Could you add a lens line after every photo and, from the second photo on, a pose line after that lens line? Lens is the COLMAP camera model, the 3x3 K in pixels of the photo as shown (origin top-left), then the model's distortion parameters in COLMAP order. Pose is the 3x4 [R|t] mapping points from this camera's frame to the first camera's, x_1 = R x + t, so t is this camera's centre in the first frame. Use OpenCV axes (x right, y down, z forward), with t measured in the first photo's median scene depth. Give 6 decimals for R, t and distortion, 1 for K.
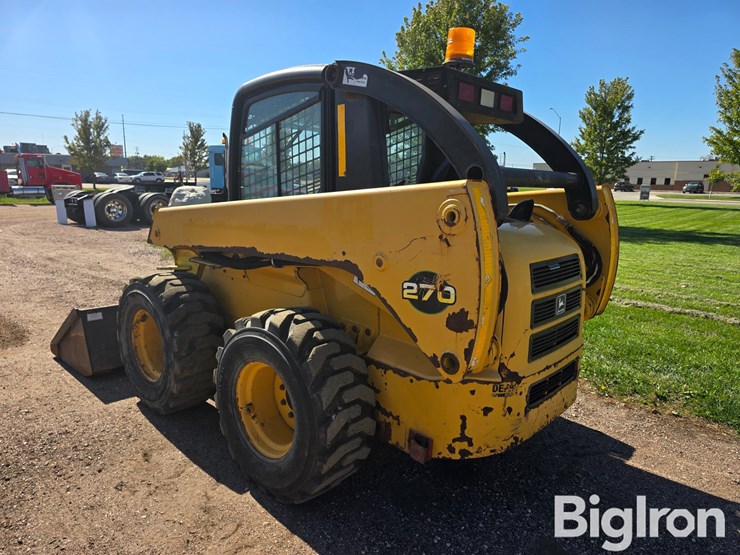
lens RADIAL K [[493.3, 0, 379.7], [0, 493.3, 286.7], [0, 0, 1]] dist [0.059699, -0.062138]
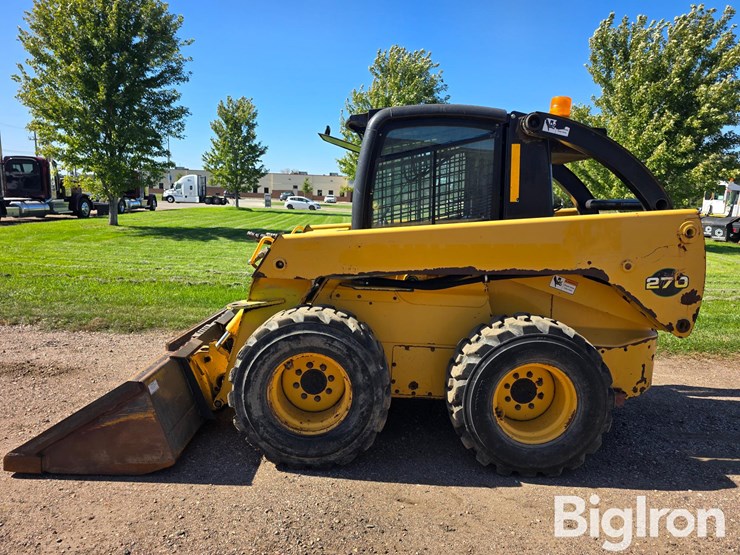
lens RADIAL K [[492.5, 0, 370.0], [0, 492.5, 277.5], [0, 0, 1]] dist [0.057418, -0.062412]
pose [[0.729630, -0.101513, 0.676265, -1.320559], [0.120638, 0.992518, 0.018827, -0.117462], [-0.673117, 0.067847, 0.736418, 0.403323]]
